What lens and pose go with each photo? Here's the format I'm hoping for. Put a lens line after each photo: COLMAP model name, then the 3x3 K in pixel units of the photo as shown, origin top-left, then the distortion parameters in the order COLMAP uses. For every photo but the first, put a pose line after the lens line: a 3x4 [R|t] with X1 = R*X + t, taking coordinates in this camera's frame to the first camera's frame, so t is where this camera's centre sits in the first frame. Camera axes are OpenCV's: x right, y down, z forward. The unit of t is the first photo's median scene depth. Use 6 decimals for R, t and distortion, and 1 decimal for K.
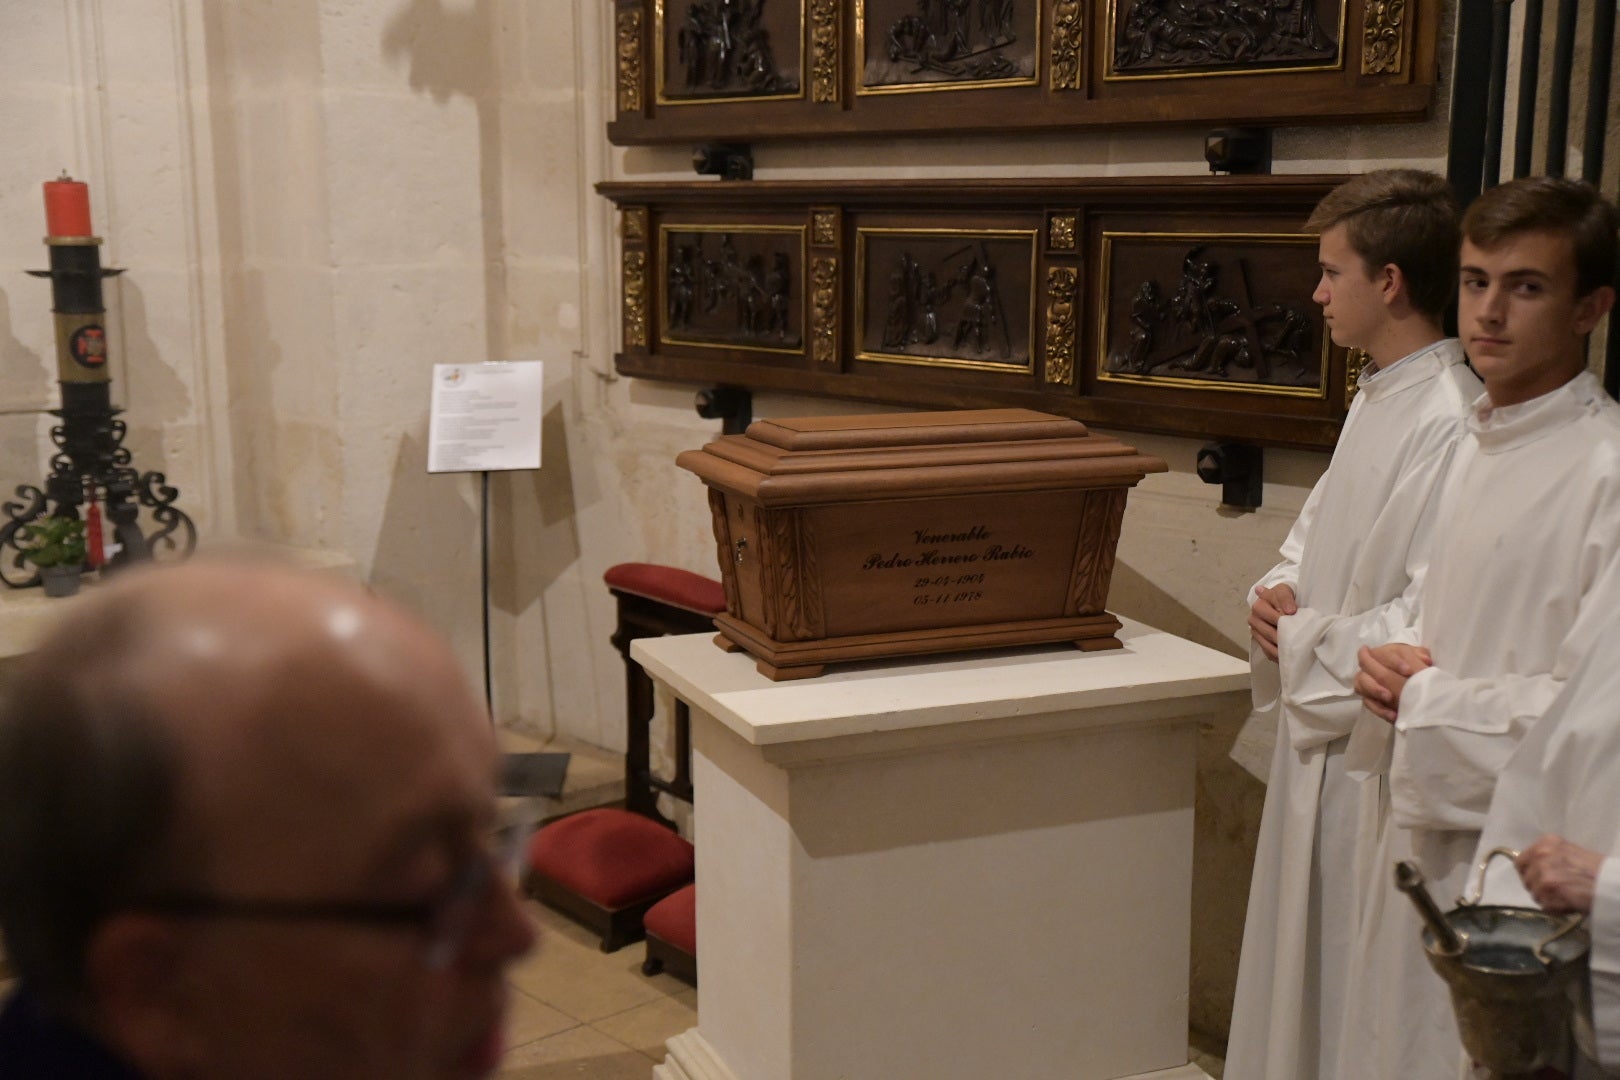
lens RADIAL K [[1858.8, 0, 810.0], [0, 1858.8, 540.0], [0, 0, 1]] dist [0.008437, 0.057413]
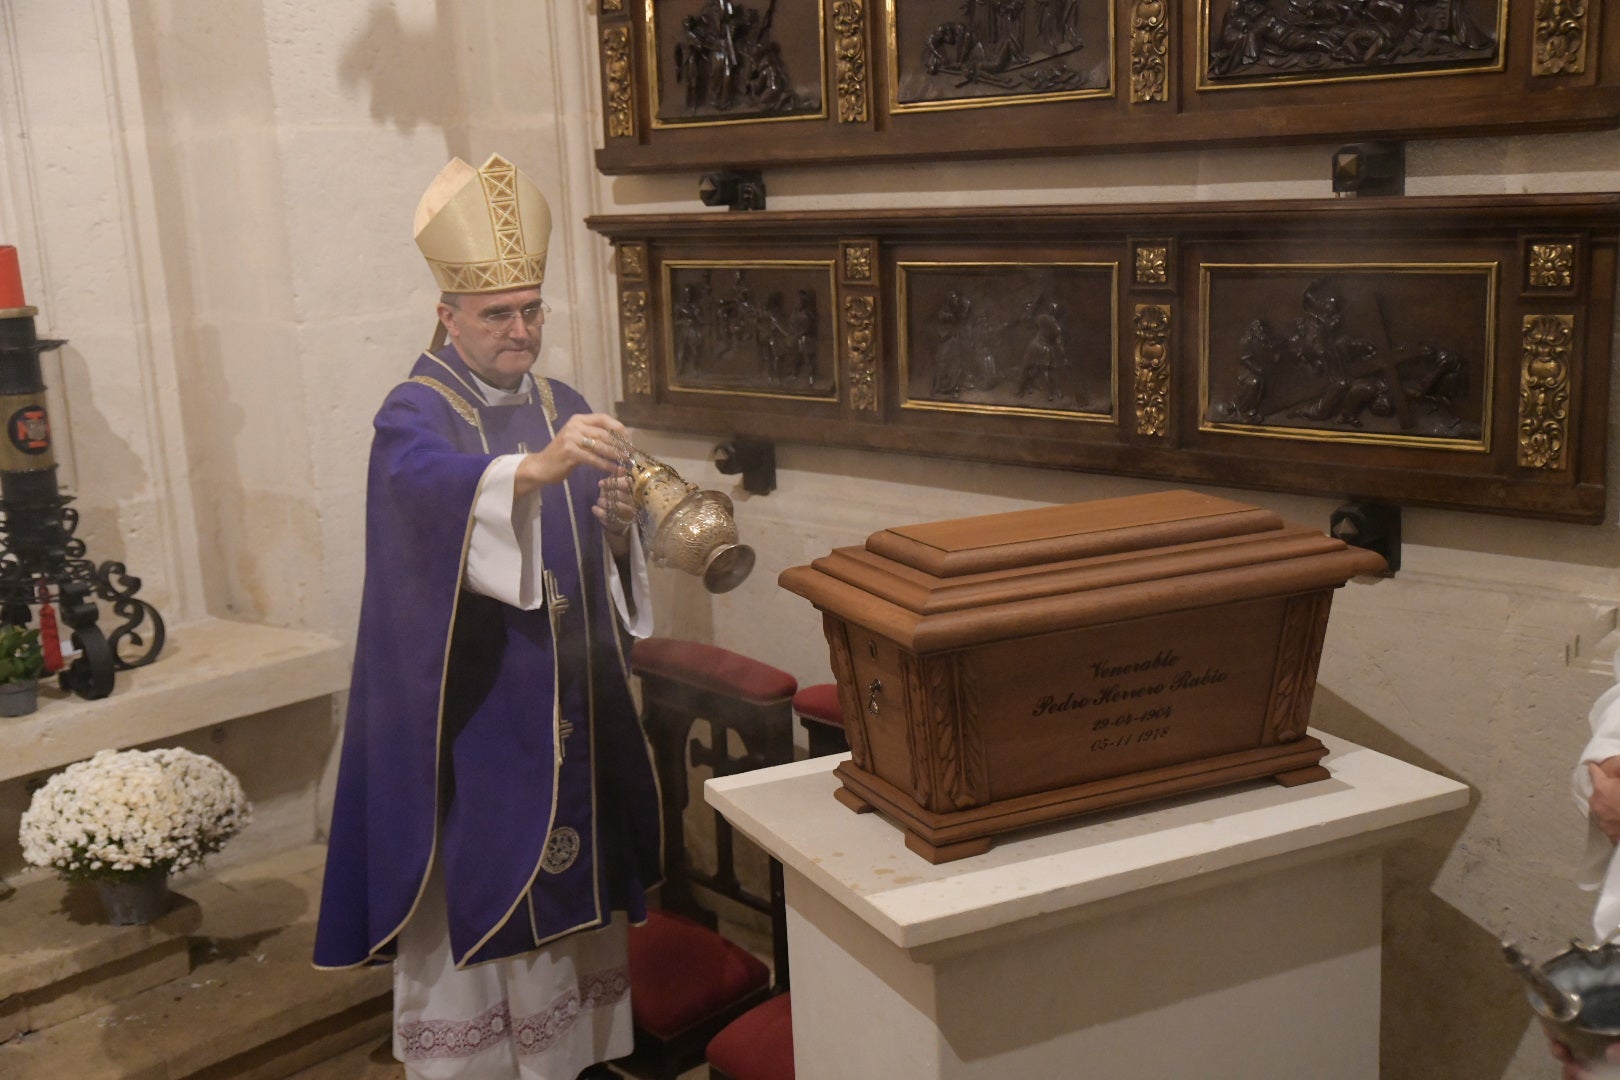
lens RADIAL K [[1745.5, 0, 810.0], [0, 1745.5, 540.0], [0, 0, 1]] dist [-0.018279, 0.128042]
pose [[0.997396, -0.054664, 0.047042, -0.064002], [0.053495, 0.998236, 0.025754, -0.059151], [-0.048367, -0.023170, 0.998561, 0.164182]]
